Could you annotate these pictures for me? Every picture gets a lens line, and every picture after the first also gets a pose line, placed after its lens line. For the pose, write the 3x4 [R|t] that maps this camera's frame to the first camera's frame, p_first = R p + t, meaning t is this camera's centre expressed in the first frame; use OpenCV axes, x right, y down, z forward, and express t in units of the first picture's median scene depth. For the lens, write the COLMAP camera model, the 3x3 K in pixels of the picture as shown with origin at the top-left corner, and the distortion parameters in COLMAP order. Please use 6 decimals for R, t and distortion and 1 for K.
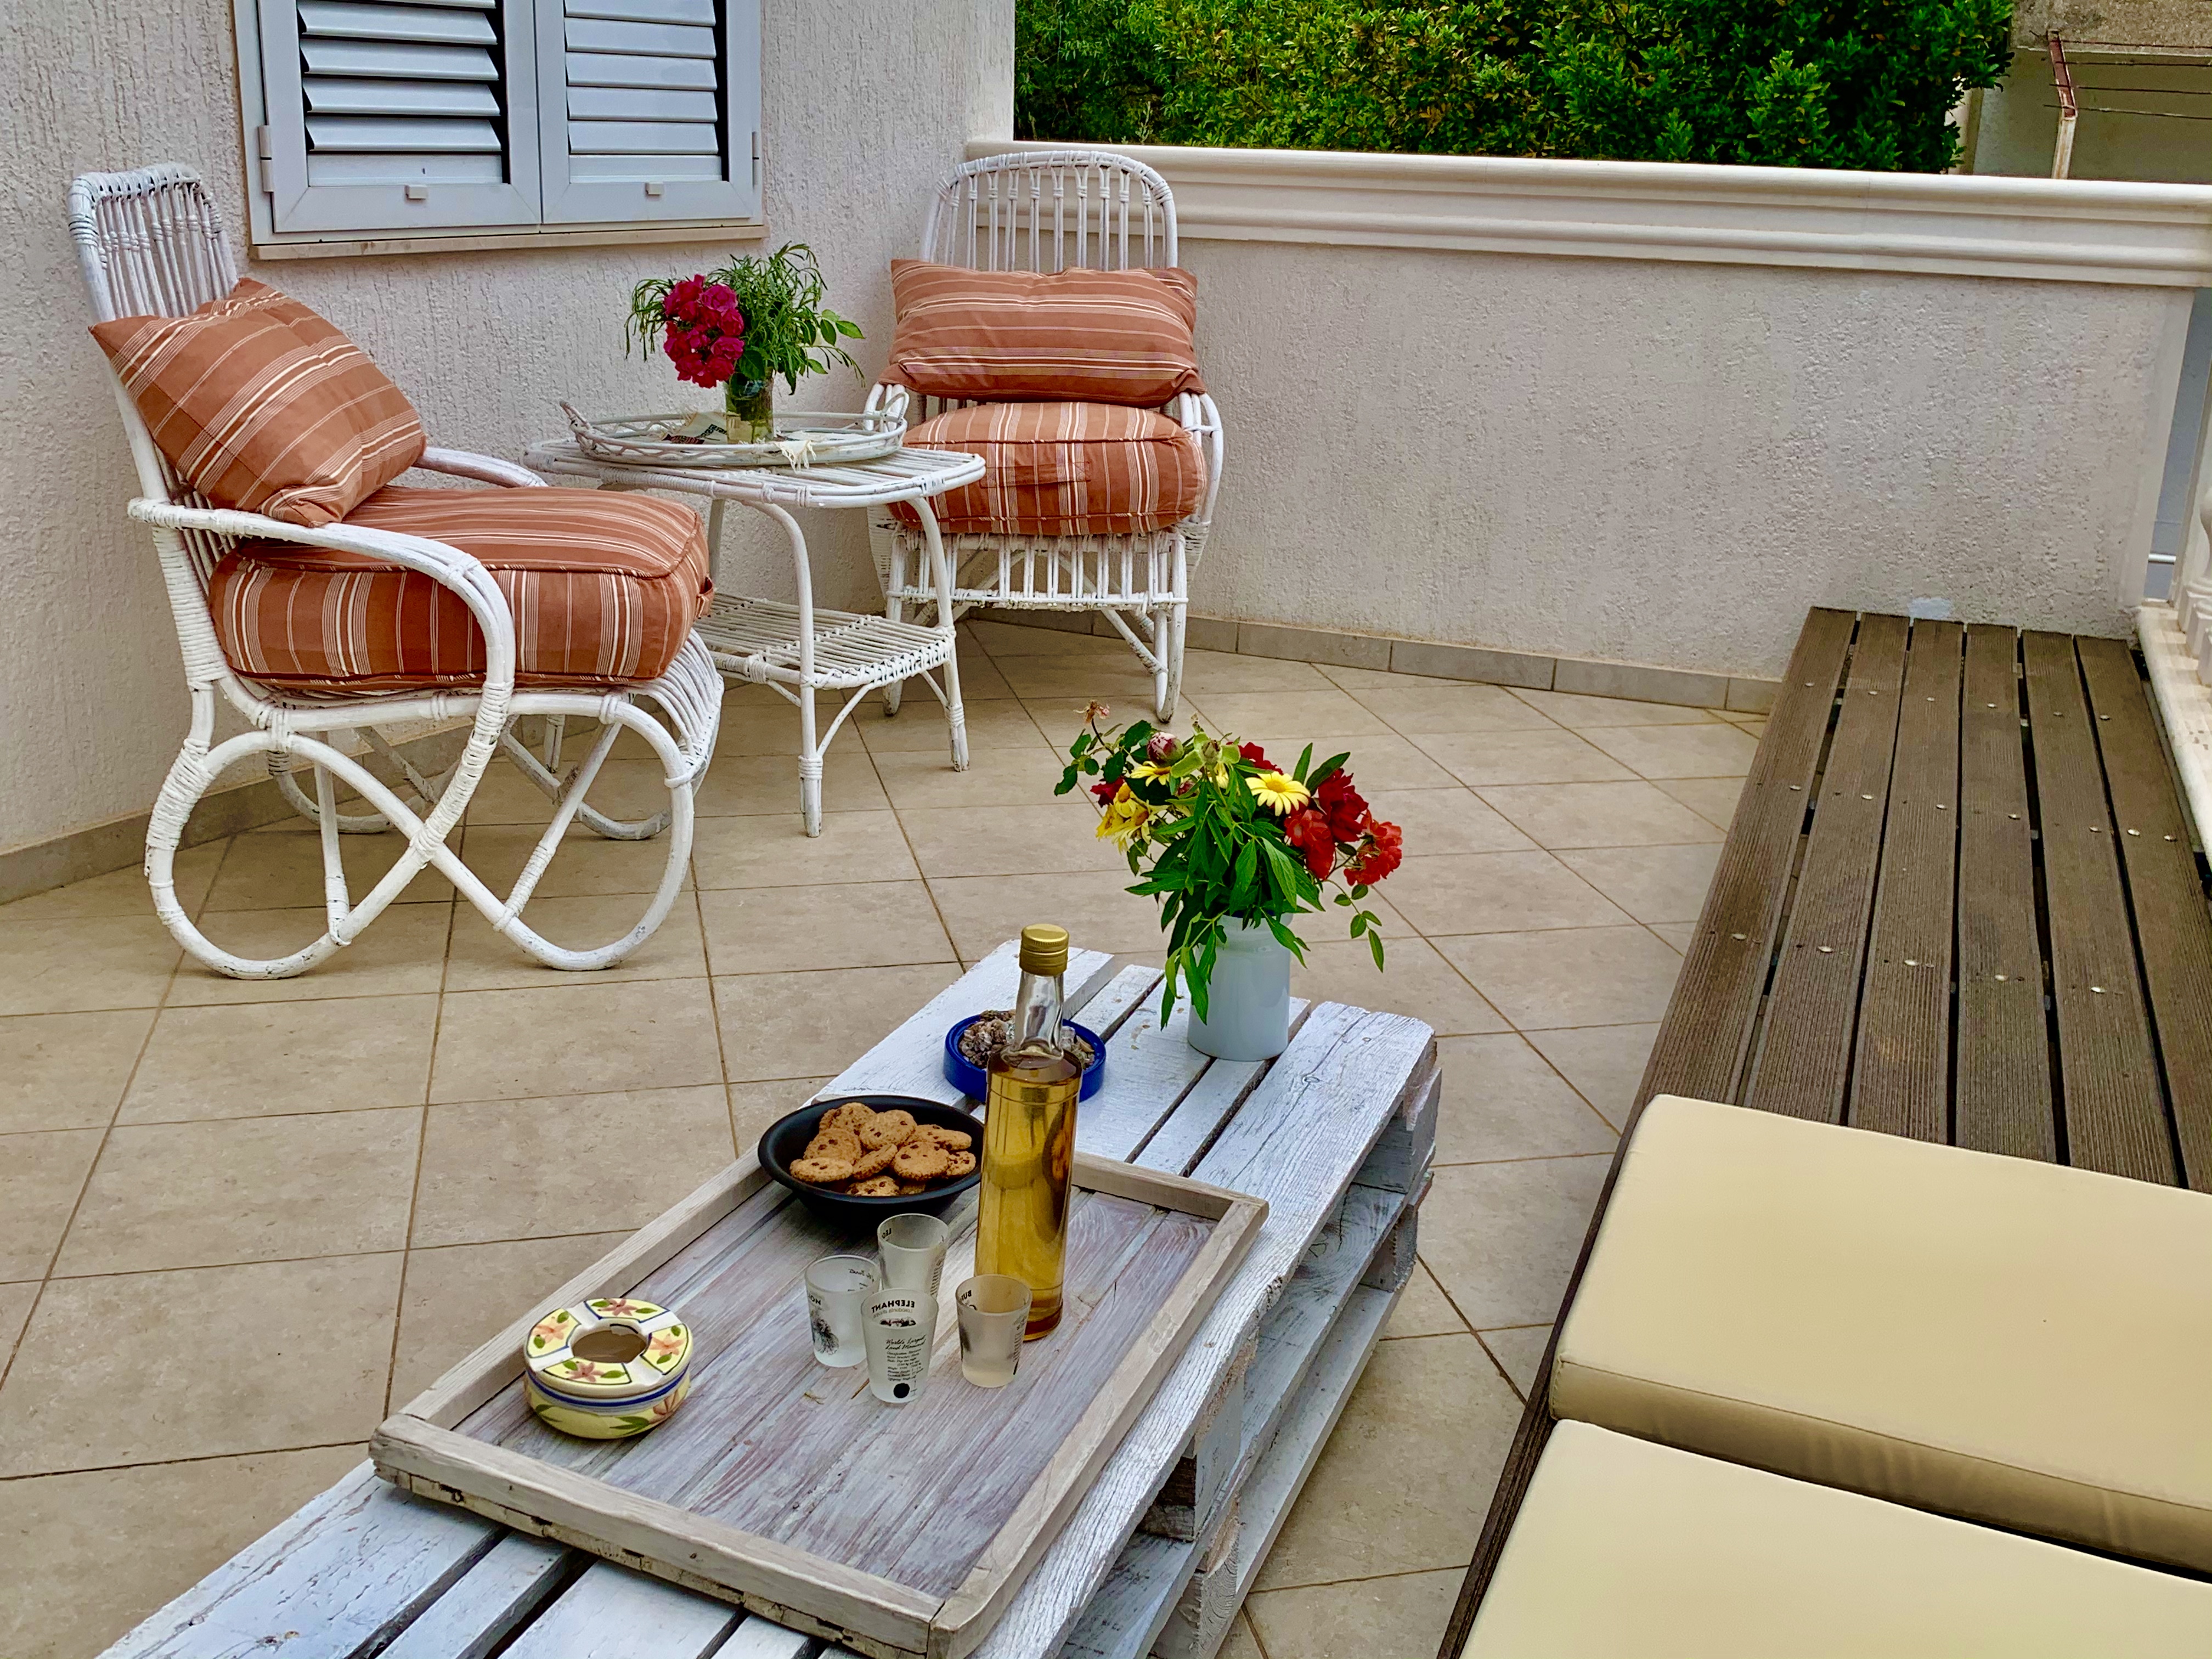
lens RADIAL K [[2198.3, 0, 1109.7], [0, 2198.3, 834.5], [0, 0, 1]] dist [0.055915, 0.000000]
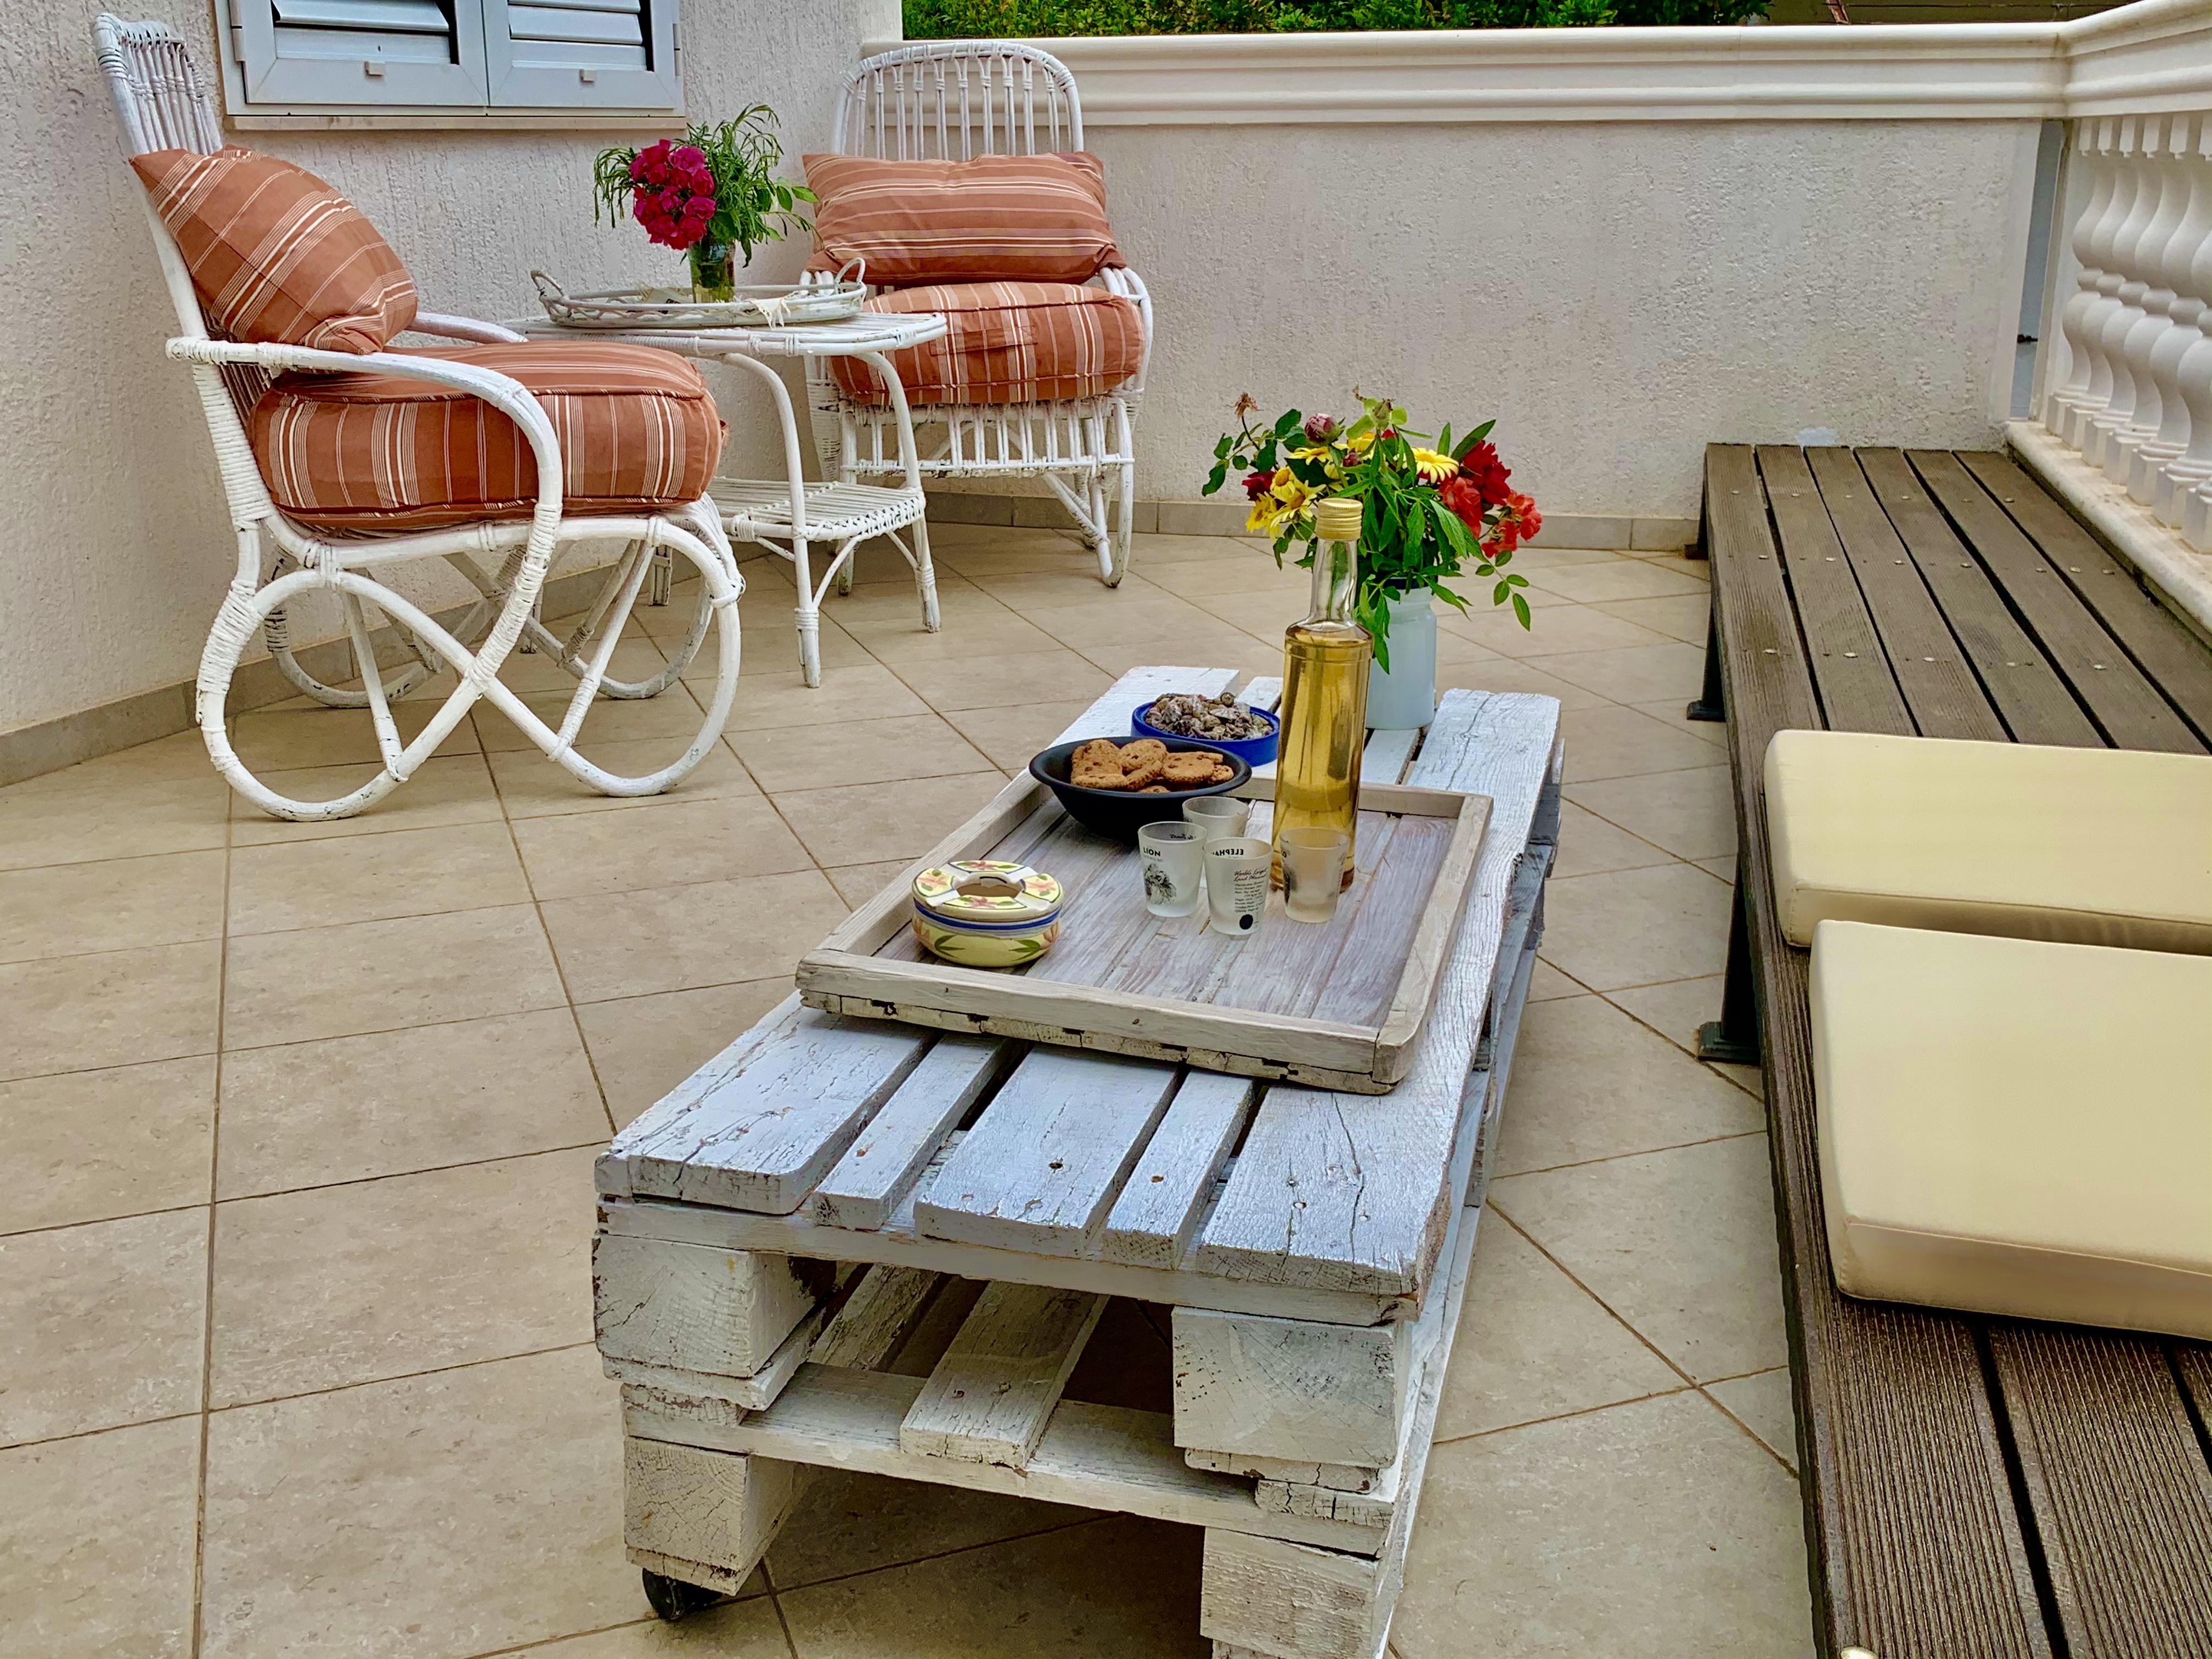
lens RADIAL K [[2198.3, 0, 1111.0], [0, 2198.3, 815.2], [0, 0, 1]] dist [0.055915, 0.000000]
pose [[0.992809, -0.068208, 0.098376, -0.119969], [0.069378, 0.997554, -0.008511, 0.092479], [-0.097554, 0.015275, 0.995113, -0.033834]]
